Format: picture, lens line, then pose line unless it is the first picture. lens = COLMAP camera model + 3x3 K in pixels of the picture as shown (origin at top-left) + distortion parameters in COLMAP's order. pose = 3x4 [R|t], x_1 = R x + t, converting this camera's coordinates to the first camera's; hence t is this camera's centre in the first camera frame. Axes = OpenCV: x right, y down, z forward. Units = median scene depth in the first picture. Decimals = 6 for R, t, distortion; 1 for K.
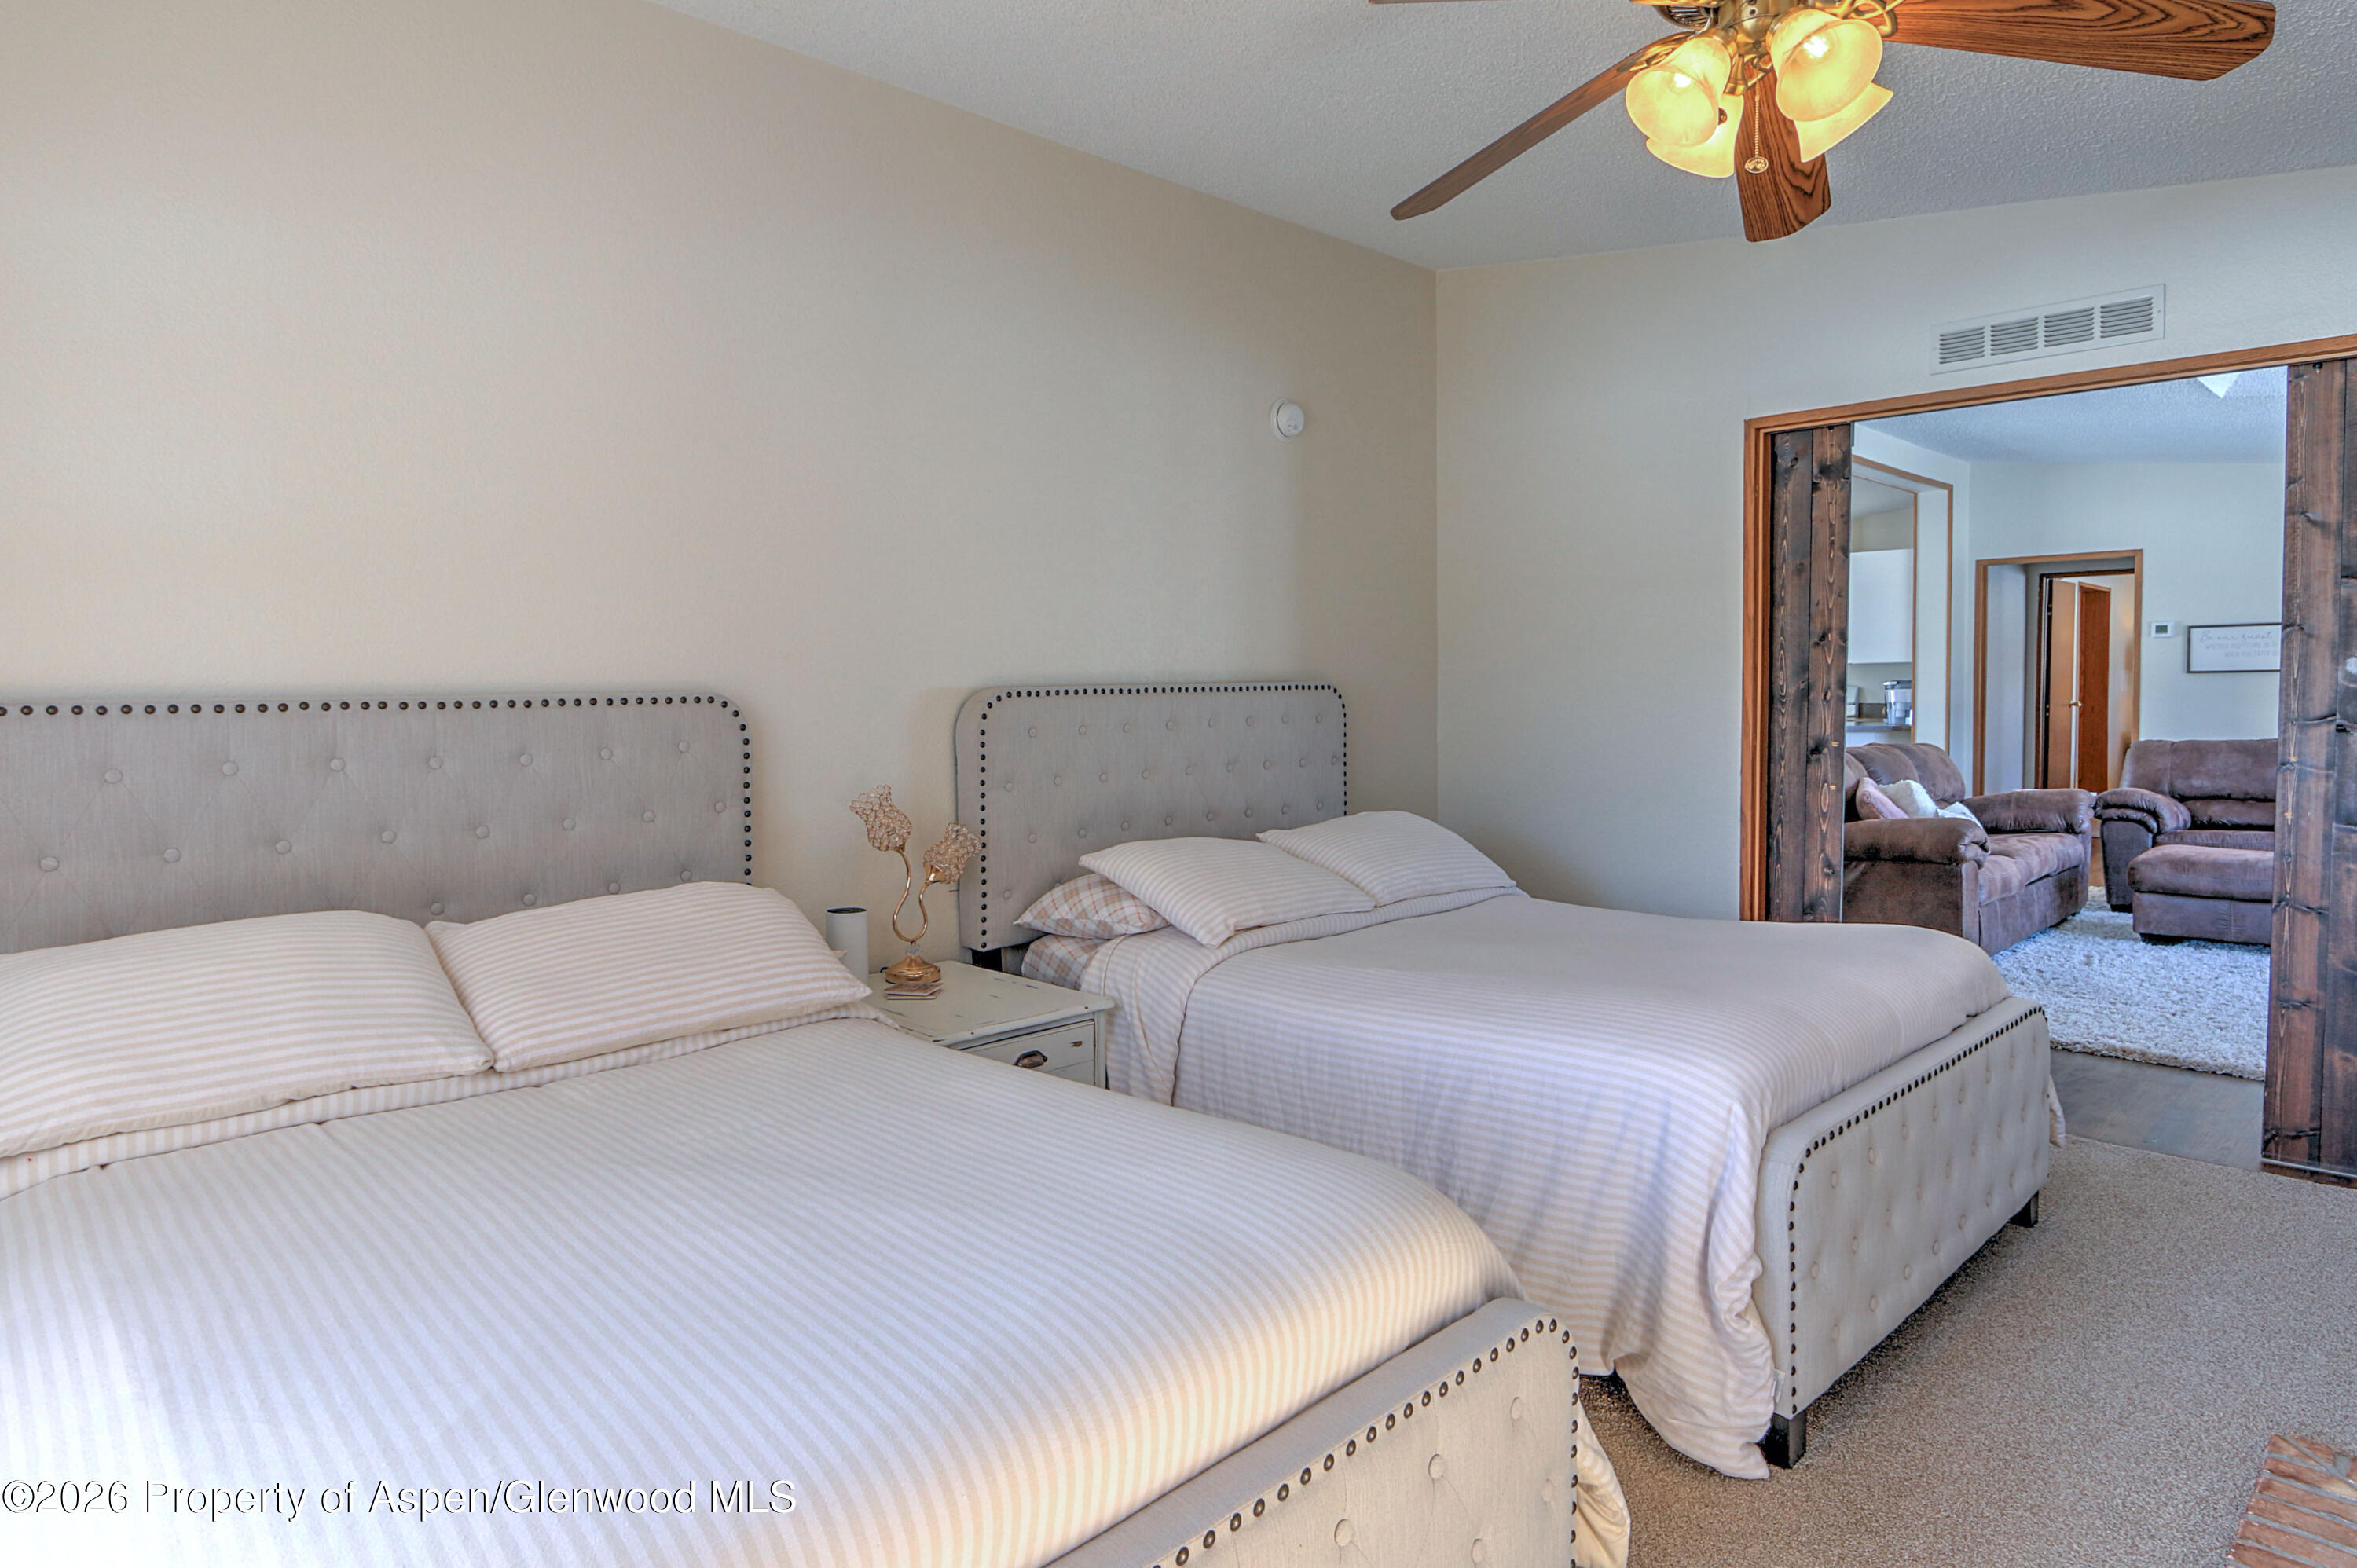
lens RADIAL K [[1436.2, 0, 1075.6], [0, 1436.2, 794.0], [0, 0, 1]] dist [-0.023337, 0.014023]
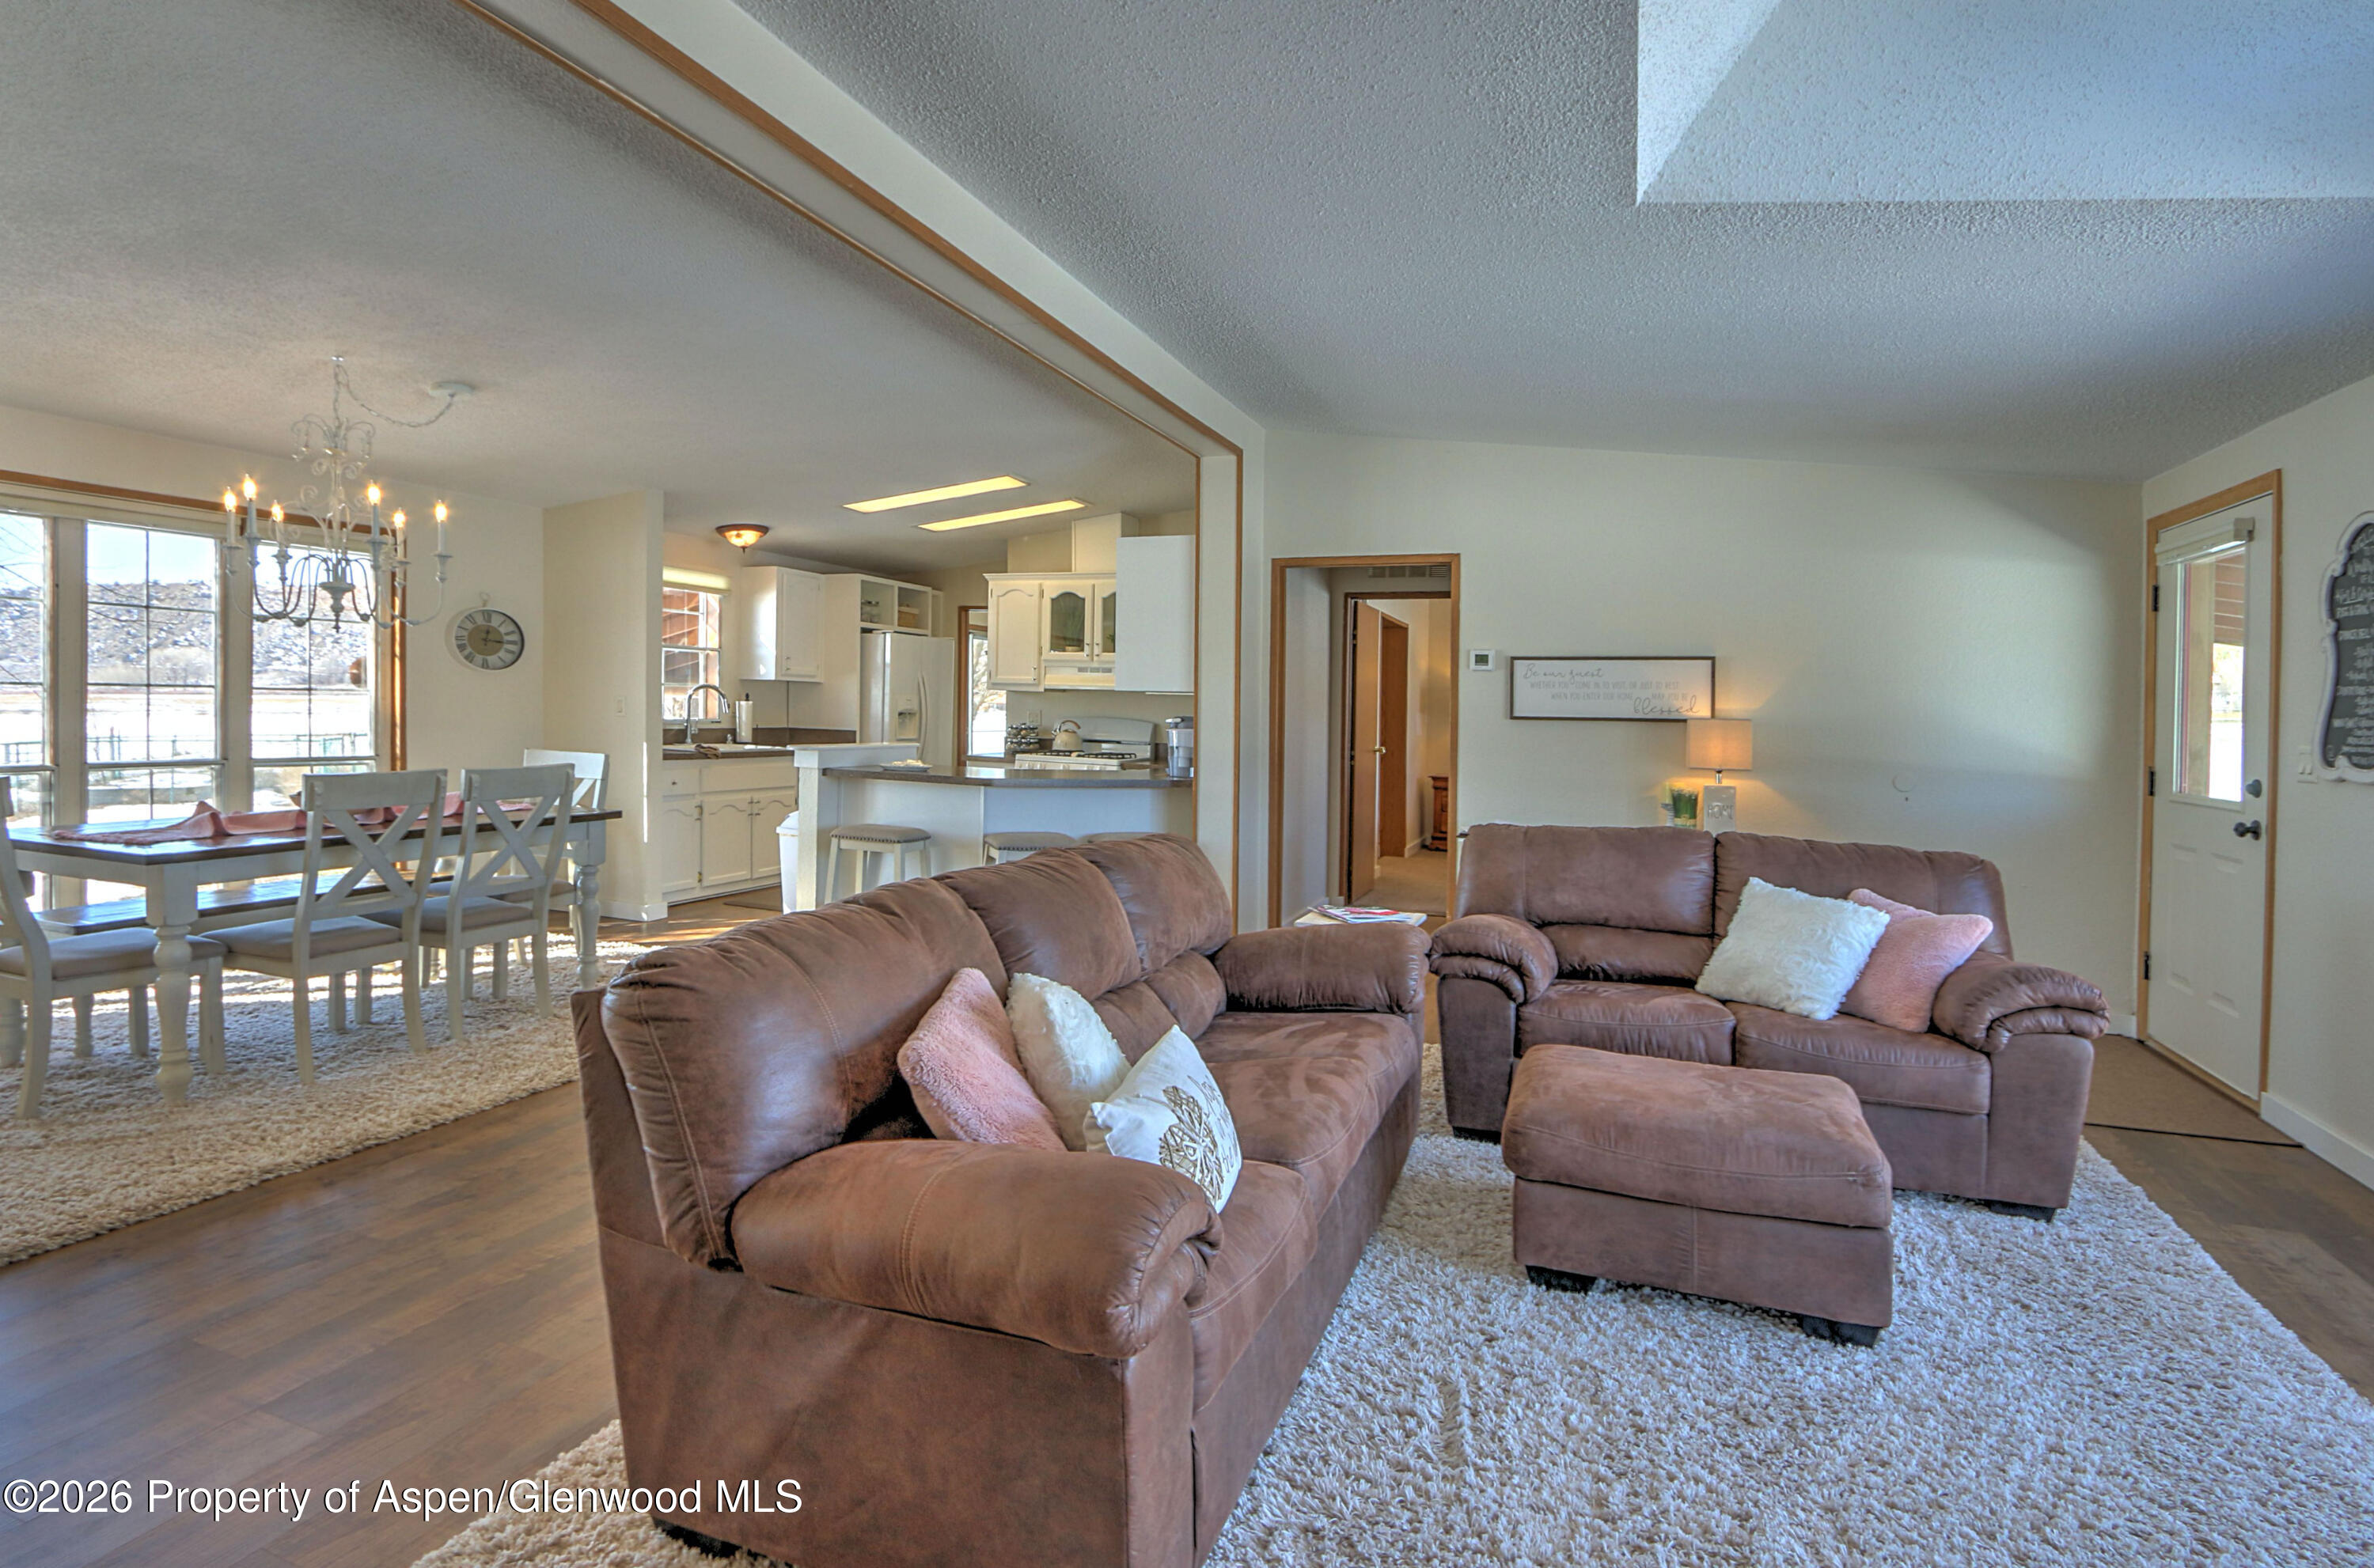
lens RADIAL K [[1239.1, 0, 1126.9], [0, 1239.1, 775.9], [0, 0, 1]] dist [-0.020366, 0.001430]
pose [[0.912047, 0.010488, 0.409951, 0.396554], [-0.002071, 0.999778, -0.020970, -0.049358], [-0.410080, 0.018277, 0.911866, 0.589017]]
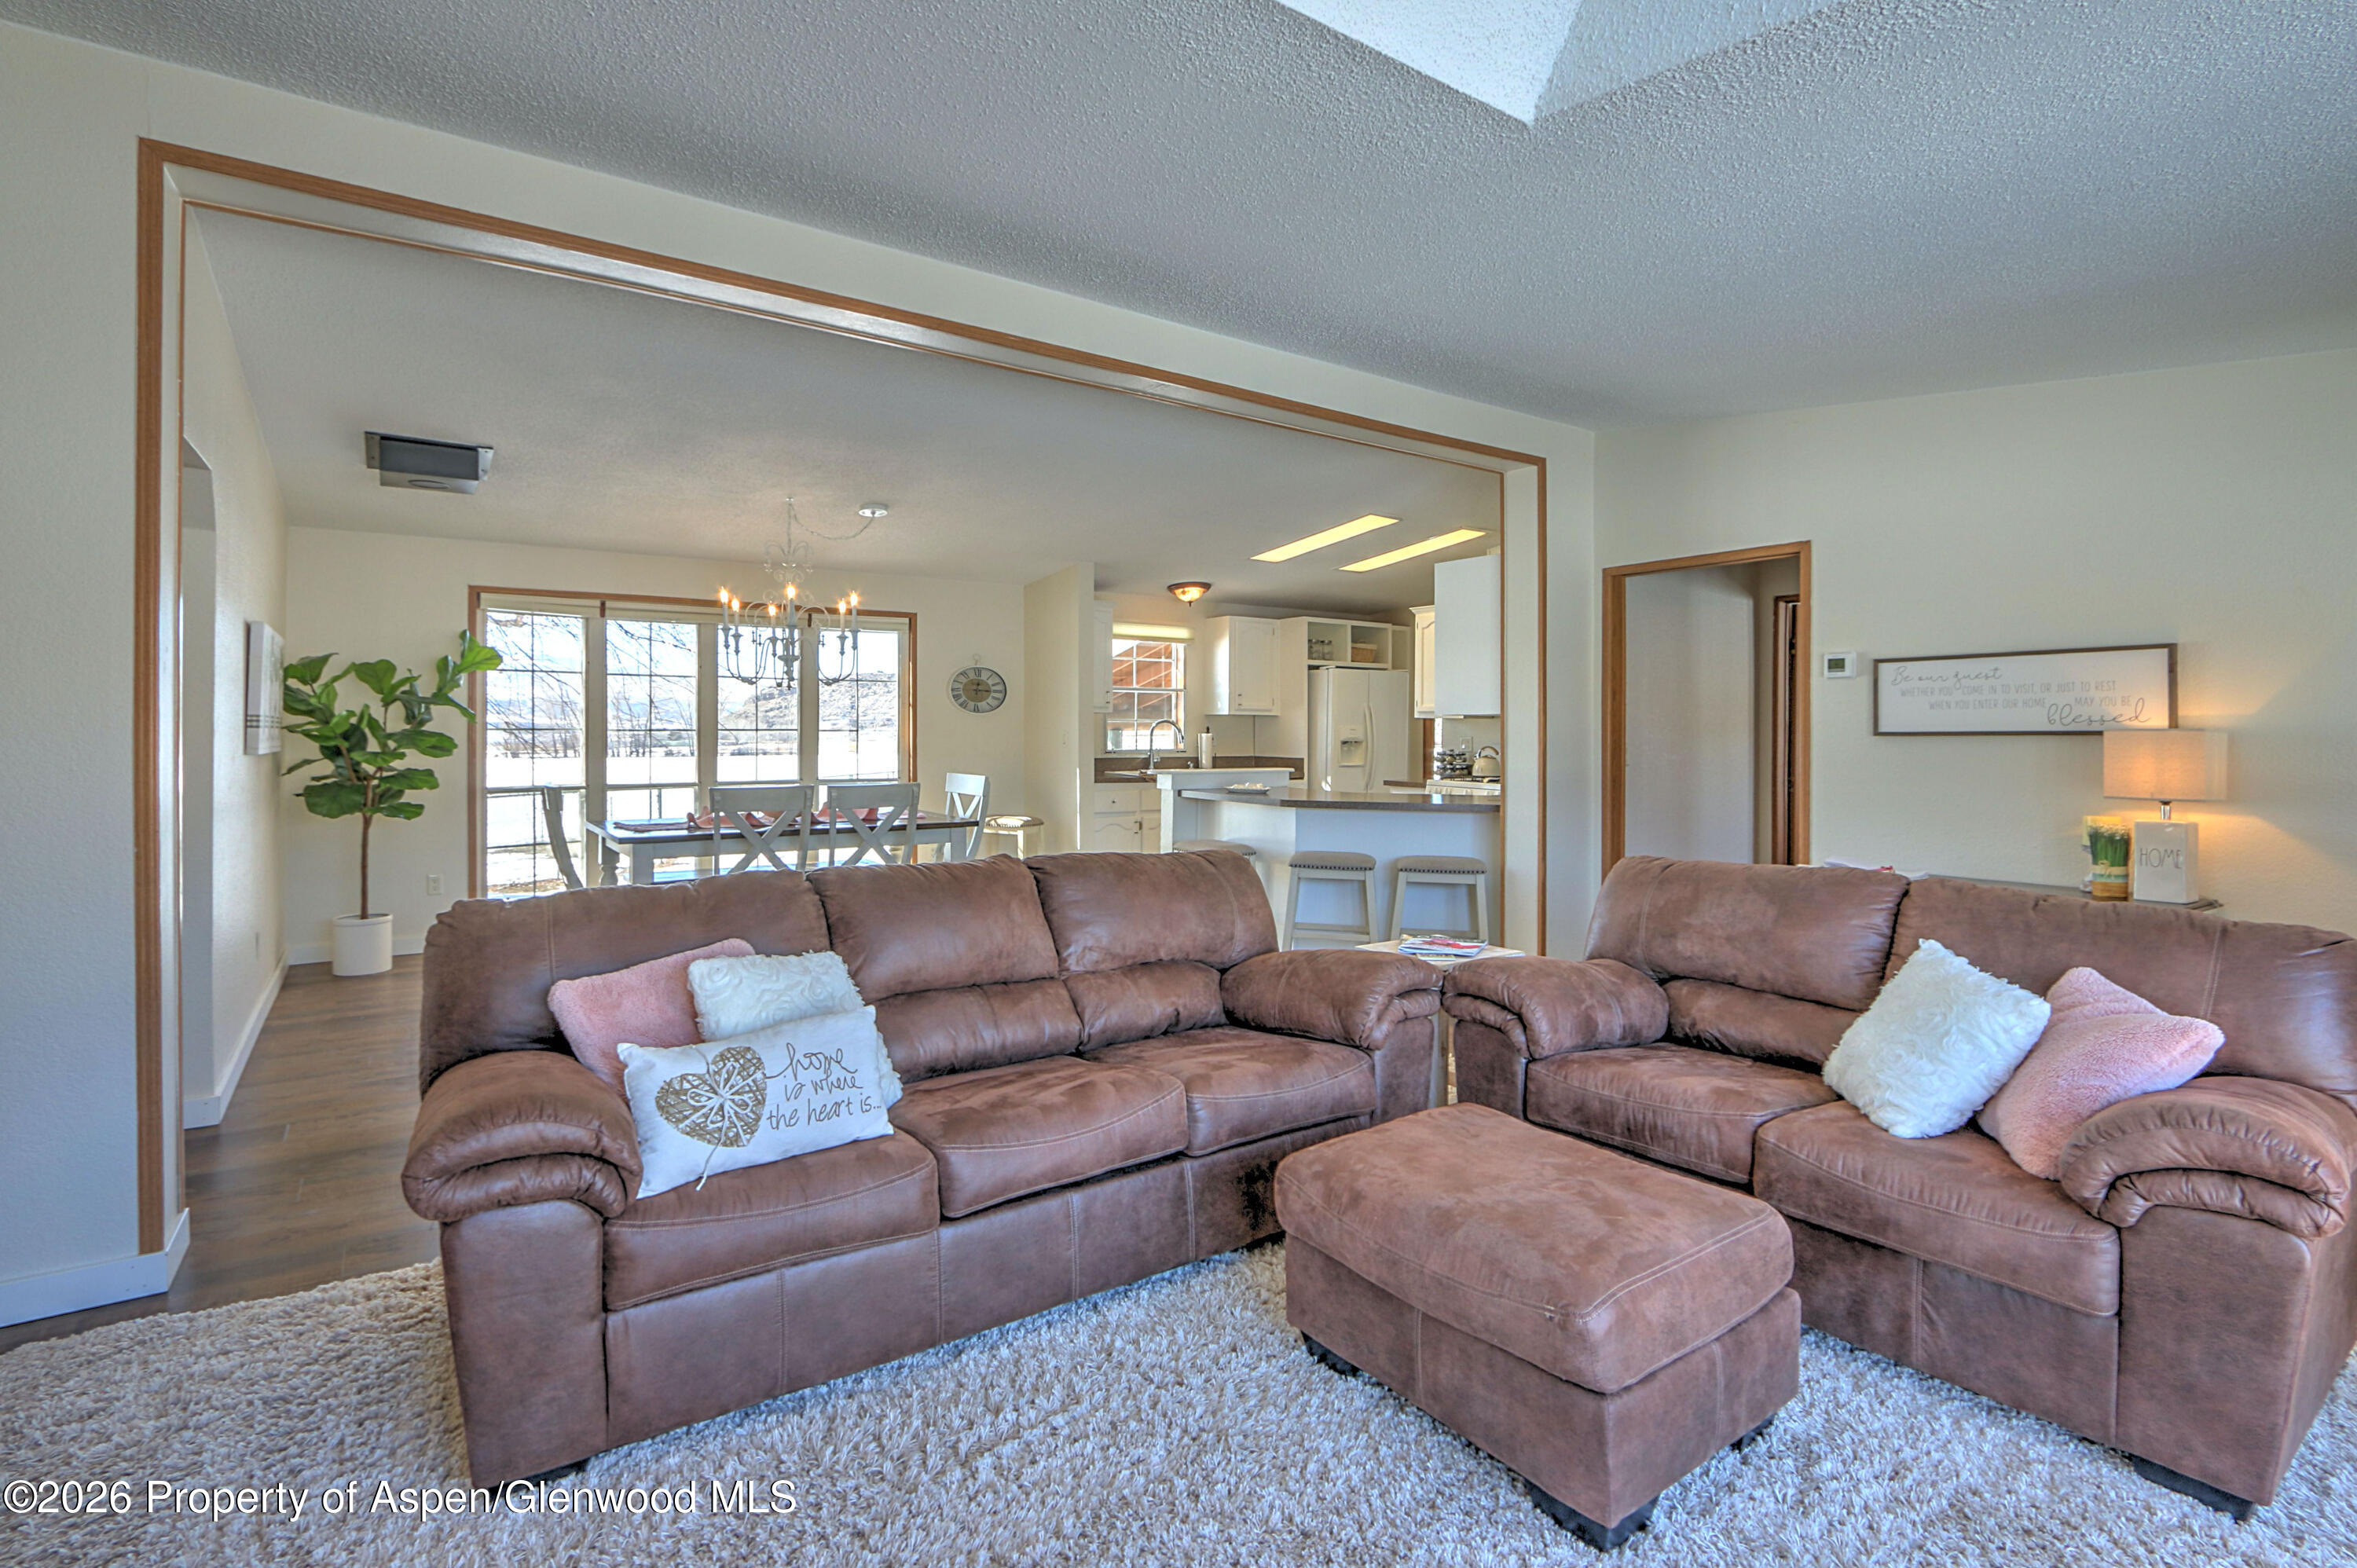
lens RADIAL K [[1127.1, 0, 1089.9], [0, 1127.1, 783.9], [0, 0, 1]] dist [-0.014220, 0.001811]
pose [[0.982970, 0.022954, -0.182326, 0.650128], [-0.028610, 0.999186, -0.028454, -0.049371], [0.181525, 0.033186, 0.982826, 0.562202]]
